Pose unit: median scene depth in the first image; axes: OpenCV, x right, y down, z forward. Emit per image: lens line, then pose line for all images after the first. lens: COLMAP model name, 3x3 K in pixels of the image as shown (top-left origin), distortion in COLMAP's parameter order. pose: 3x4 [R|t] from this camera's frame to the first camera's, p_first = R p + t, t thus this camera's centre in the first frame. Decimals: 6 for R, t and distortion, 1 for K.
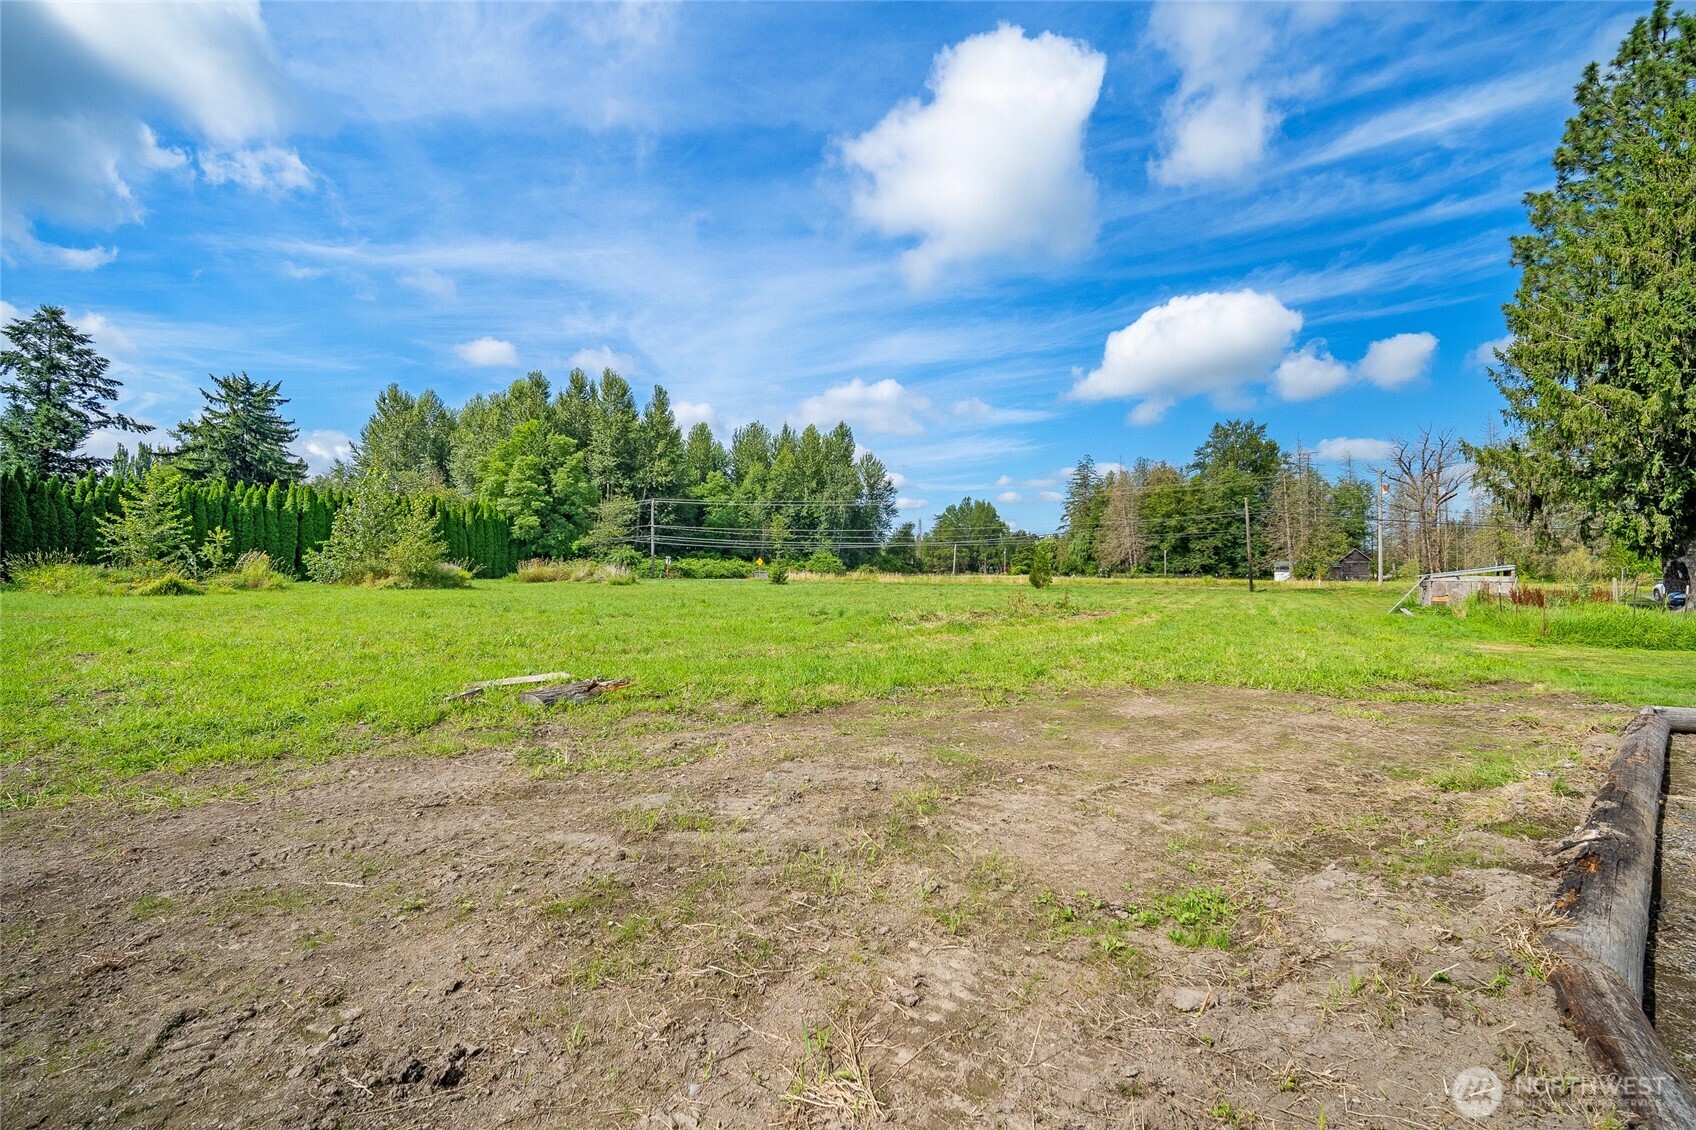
lens RADIAL K [[739.6, 0, 838.7], [0, 739.6, 557.5], [0, 0, 1]] dist [-0.003996, 0.000529]
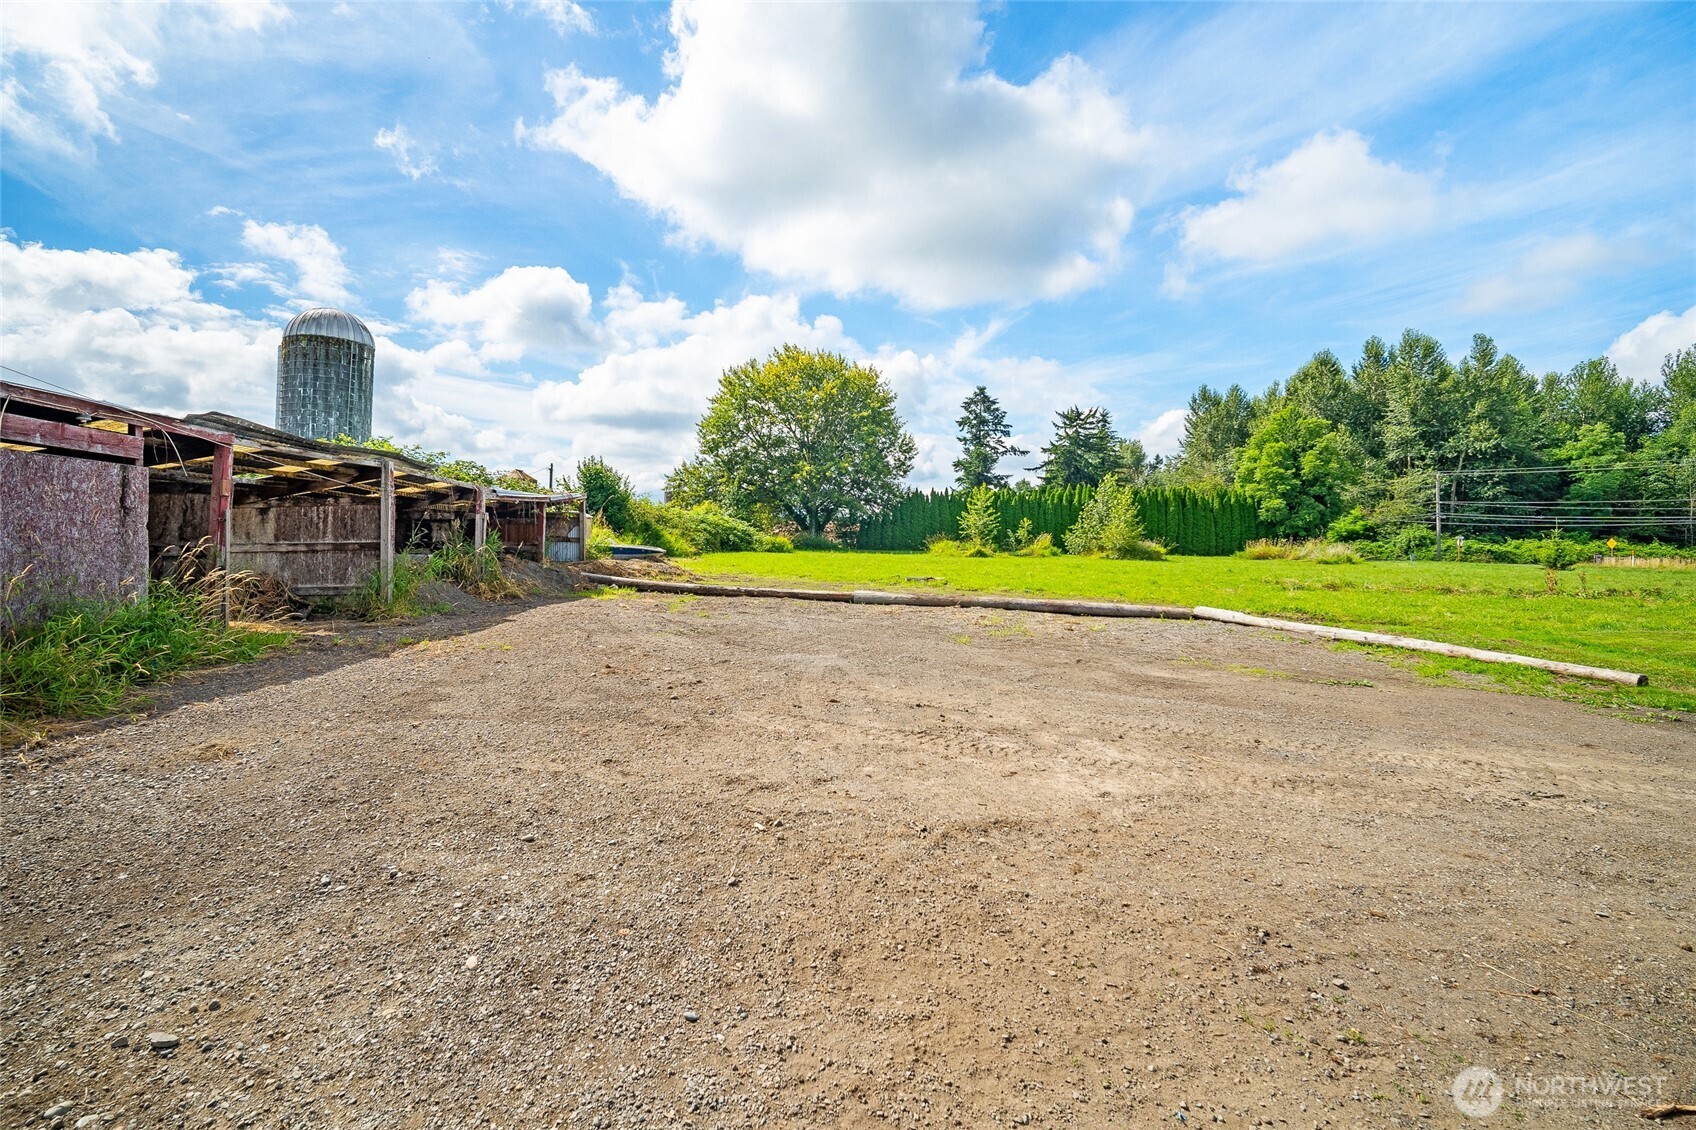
lens RADIAL K [[739.6, 0, 816.8], [0, 739.6, 526.5], [0, 0, 1]] dist [-0.003996, 0.000529]
pose [[0.454993, -0.012964, -0.890401, 0.463989], [-0.001831, 0.999878, -0.015493, 0.003430], [0.890493, 0.008679, 0.454914, -0.157673]]
